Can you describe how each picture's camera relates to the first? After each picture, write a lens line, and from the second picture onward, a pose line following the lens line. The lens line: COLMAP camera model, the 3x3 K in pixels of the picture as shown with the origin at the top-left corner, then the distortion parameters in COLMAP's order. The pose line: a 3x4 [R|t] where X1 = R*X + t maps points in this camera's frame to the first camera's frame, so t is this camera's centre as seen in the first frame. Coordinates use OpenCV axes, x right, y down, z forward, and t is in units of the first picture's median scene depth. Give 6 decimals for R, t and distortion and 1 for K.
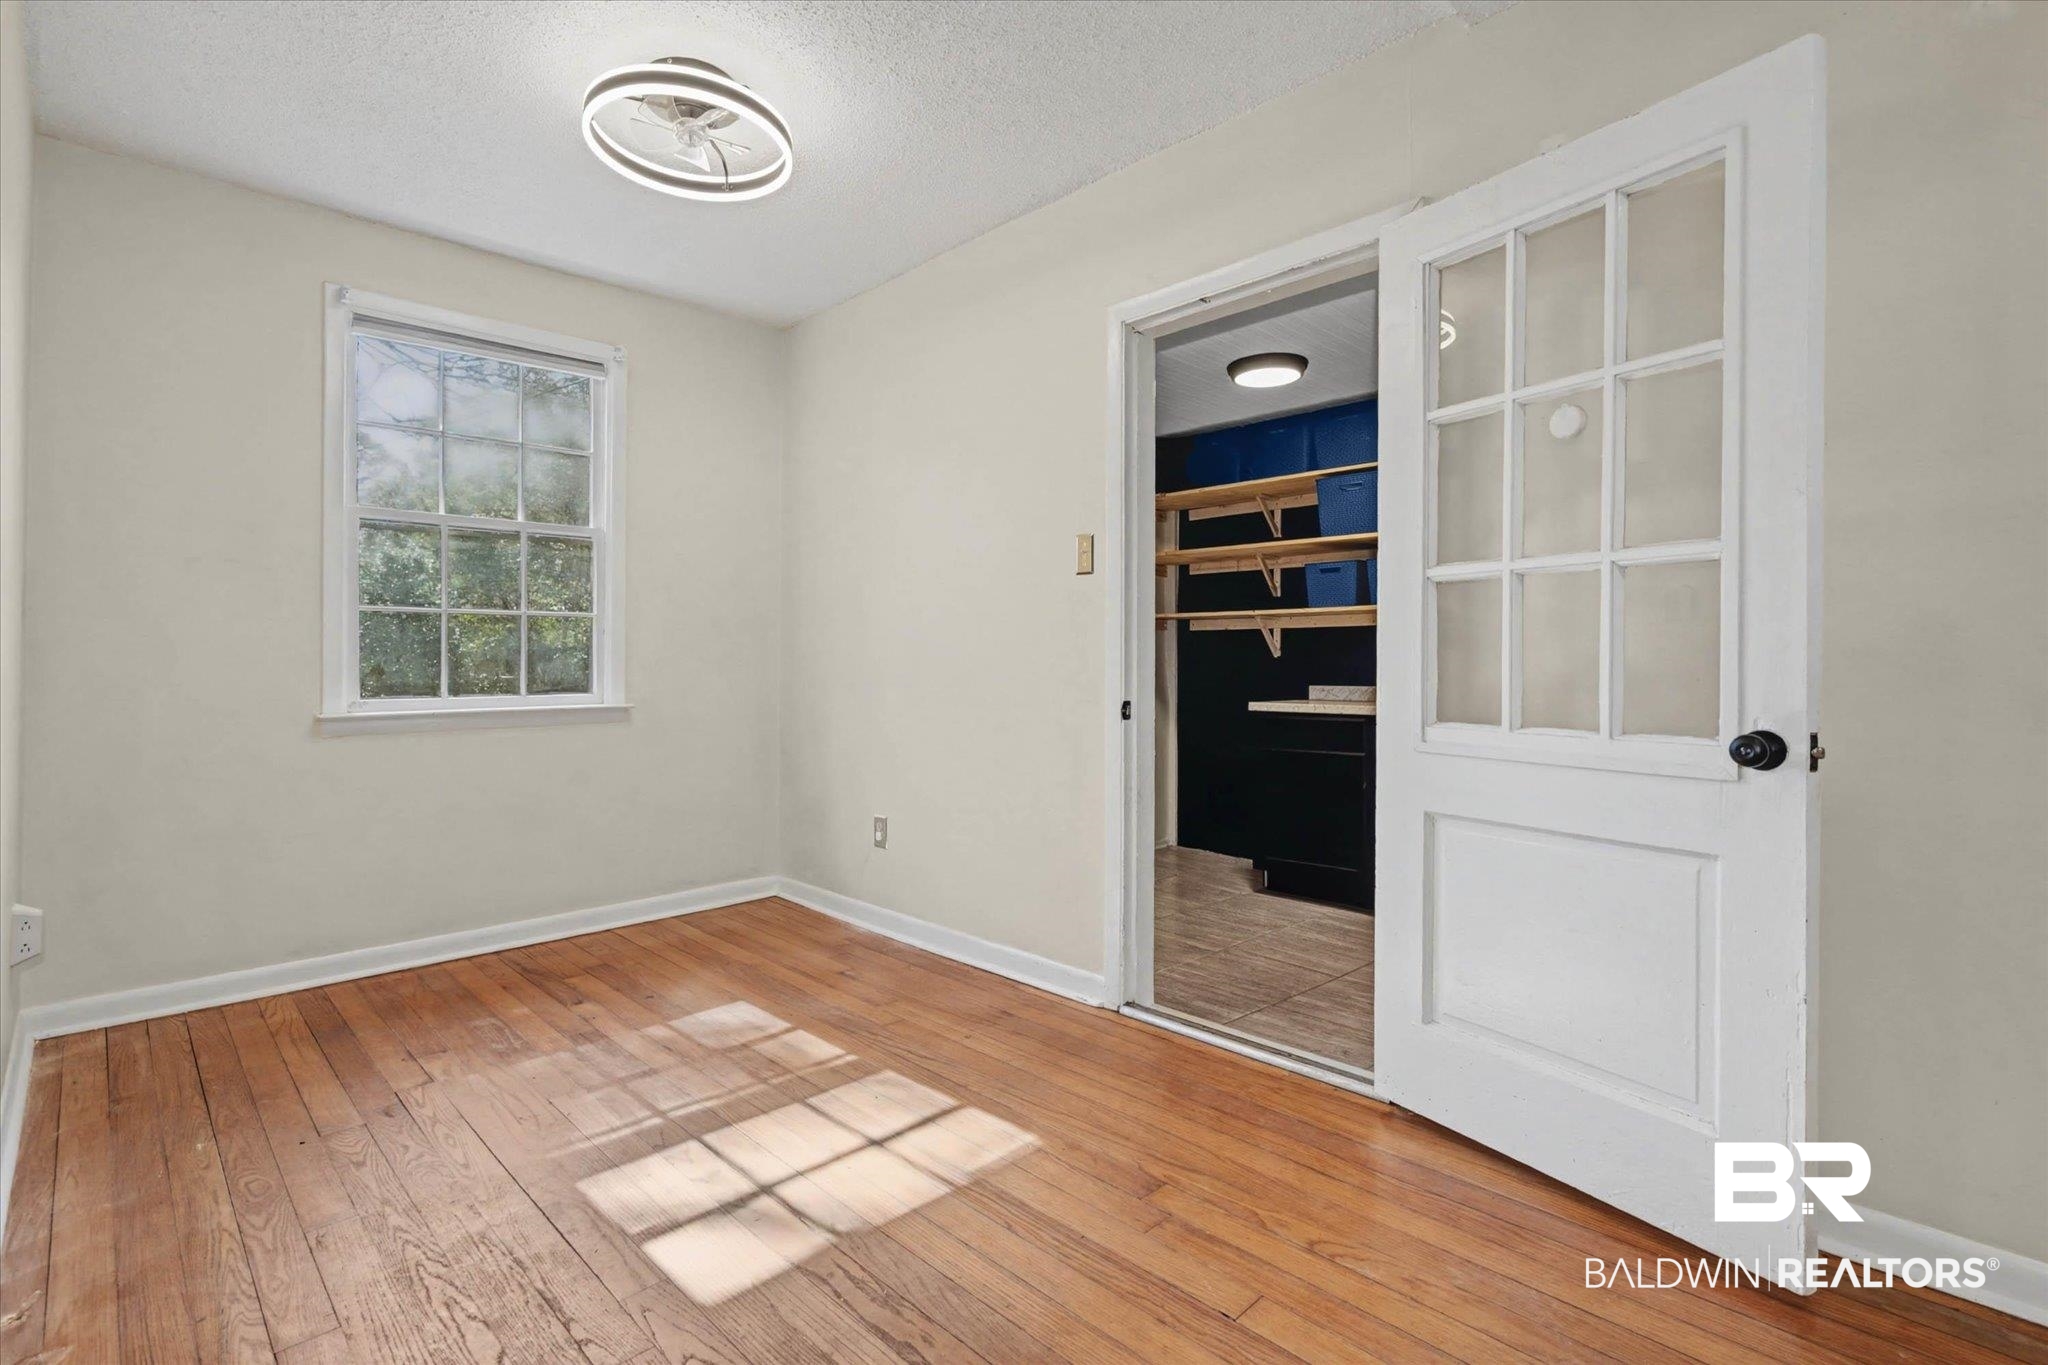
lens RADIAL K [[967.7, 0, 1028.2], [0, 967.7, 655.7], [0, 0, 1]] dist [-0.001149, 0.000198]
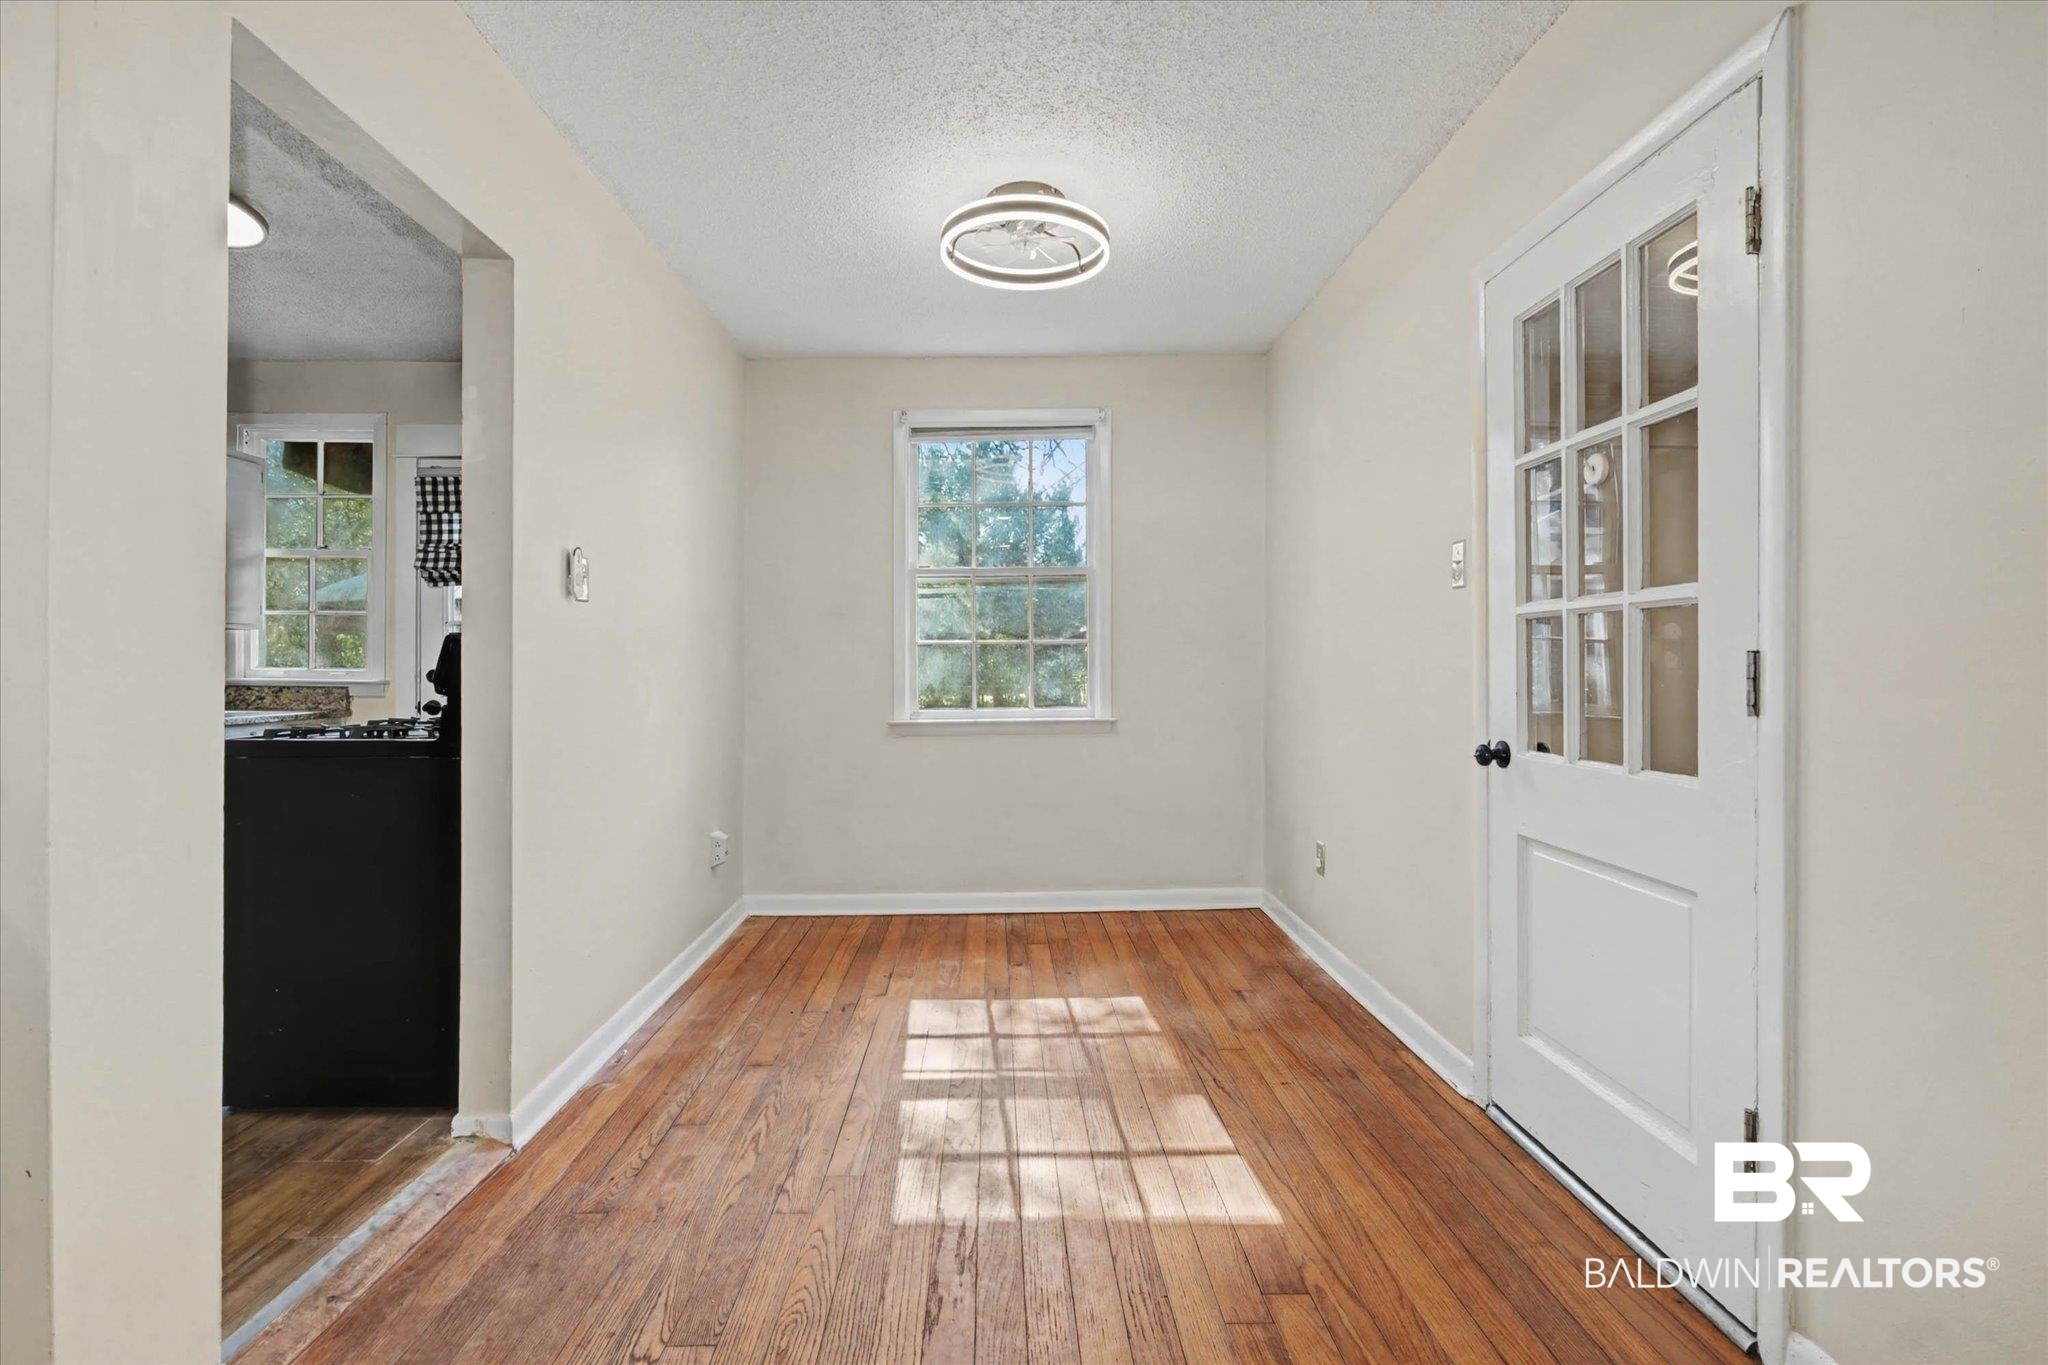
lens RADIAL K [[947.2, 0, 965.9], [0, 947.2, 661.7], [0, 0, 1]] dist [0.002511, 0.000629]
pose [[0.712687, -0.013947, -0.701343, 0.323252], [0.015602, 0.999870, -0.004029, -0.018486], [0.701308, -0.008071, 0.712812, 0.102844]]
